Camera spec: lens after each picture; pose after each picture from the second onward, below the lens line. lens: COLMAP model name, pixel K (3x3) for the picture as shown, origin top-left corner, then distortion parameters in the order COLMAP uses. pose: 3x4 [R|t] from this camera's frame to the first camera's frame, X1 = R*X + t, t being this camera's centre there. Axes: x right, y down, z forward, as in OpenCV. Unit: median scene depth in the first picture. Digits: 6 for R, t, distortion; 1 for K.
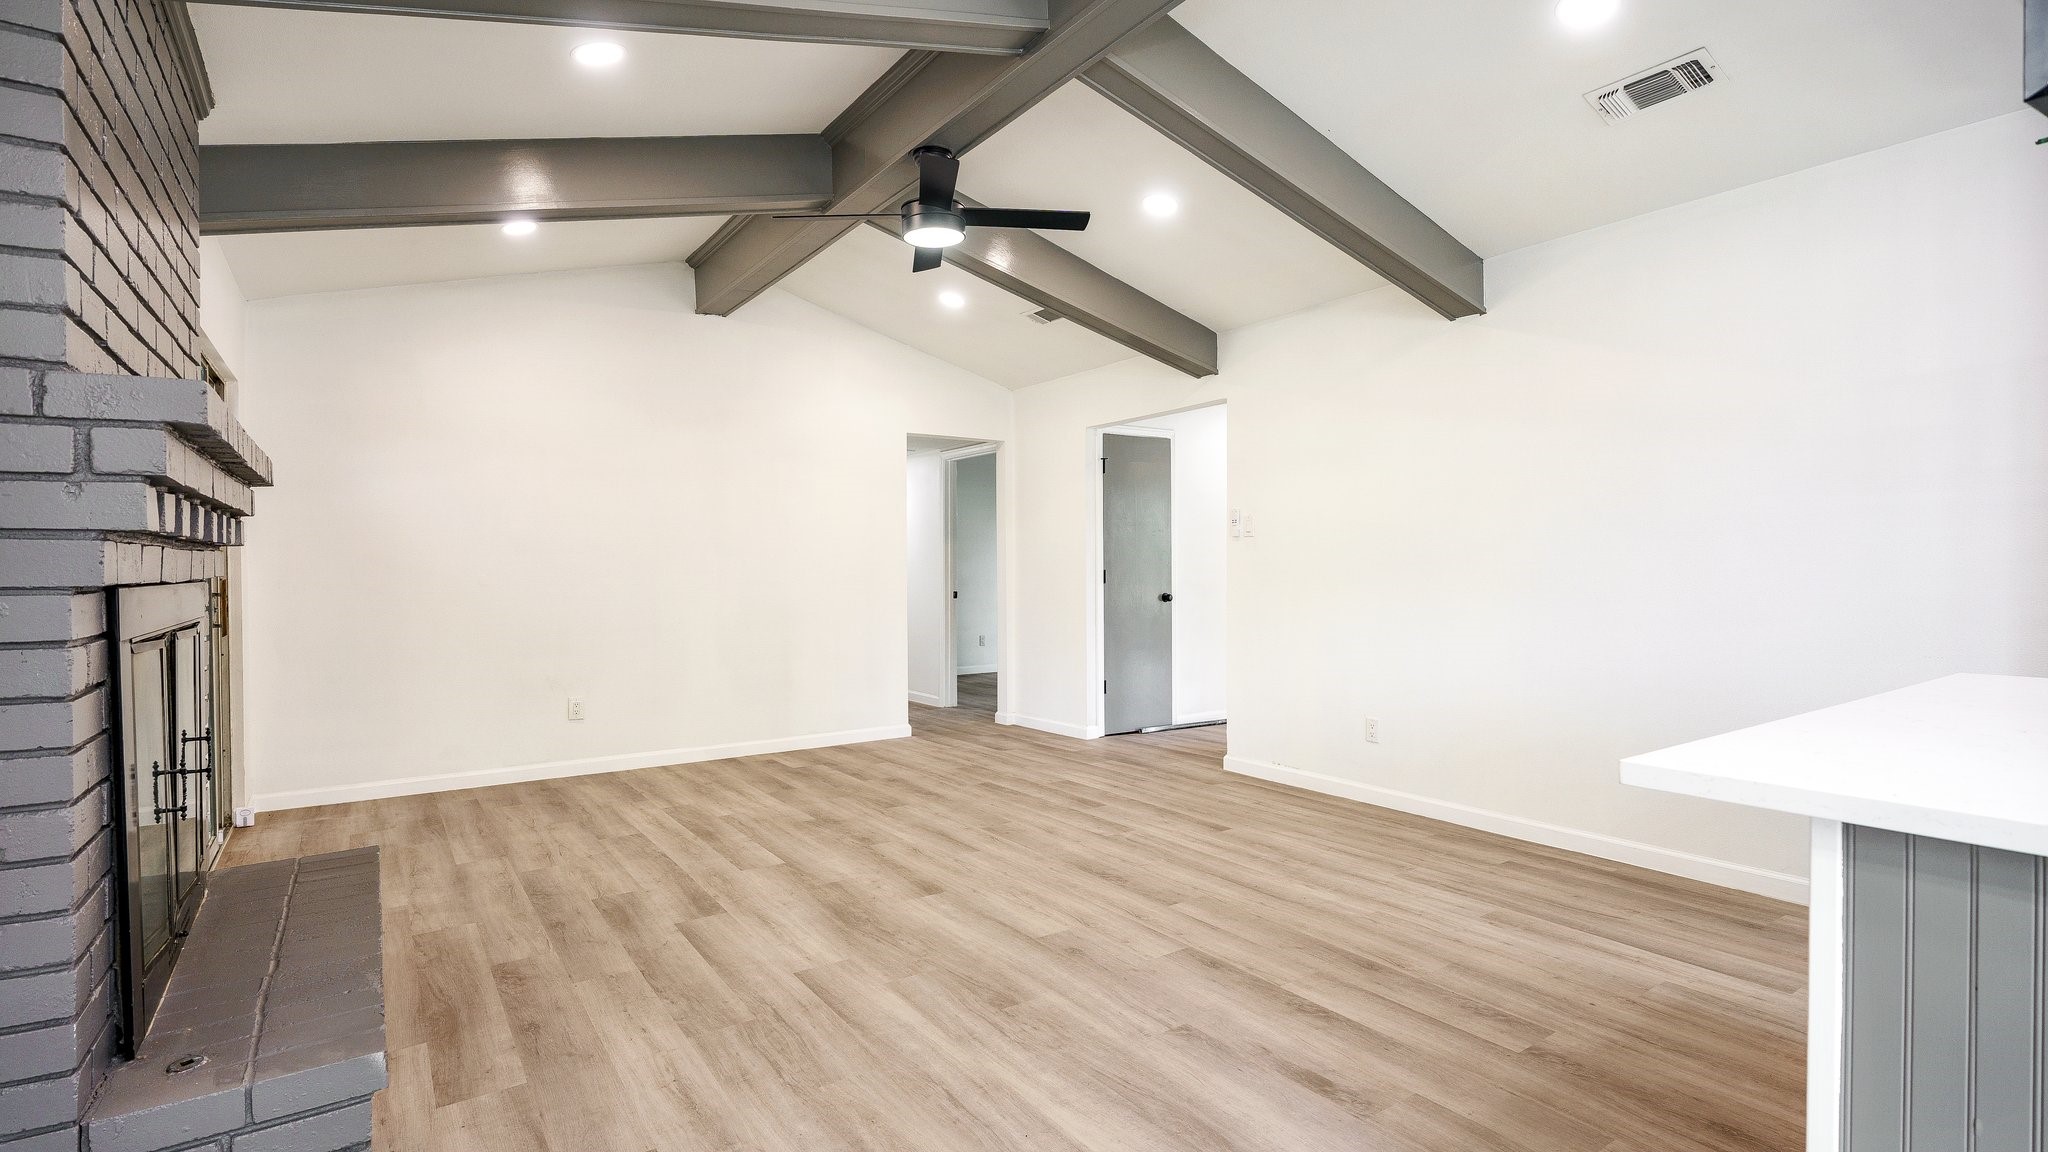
lens RADIAL K [[983.9, 0, 1024.0], [0, 983.9, 576.4], [0, 0, 1]] dist [0.003279, 0.000280]
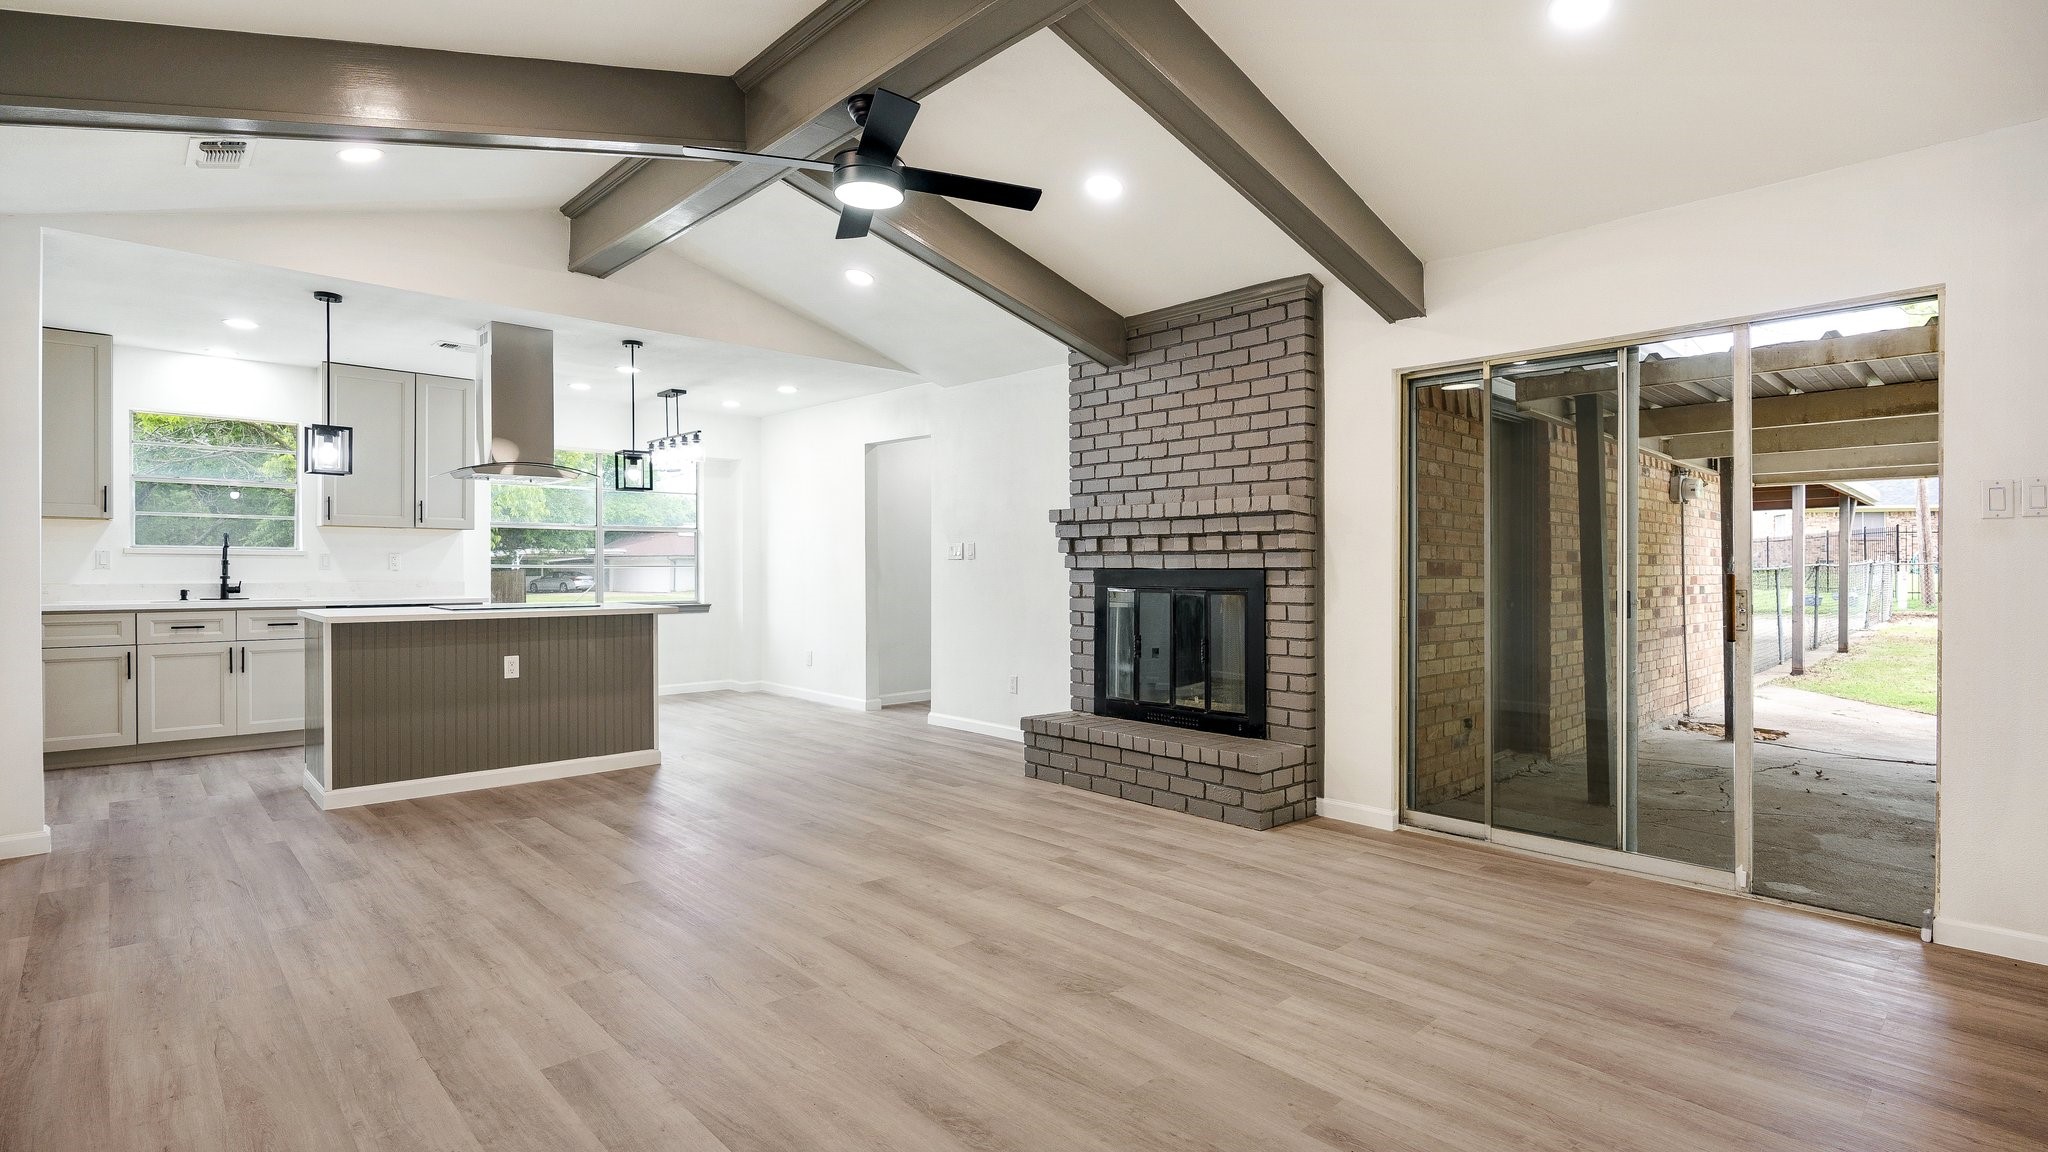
lens RADIAL K [[983.9, 0, 1024.6], [0, 983.9, 569.8], [0, 0, 1]] dist [0.003279, 0.000280]
pose [[-0.988756, 0.003600, -0.149491, -0.090649], [0.001532, 0.999902, 0.013946, -0.012076], [0.149527, 0.013560, -0.988665, 1.859800]]
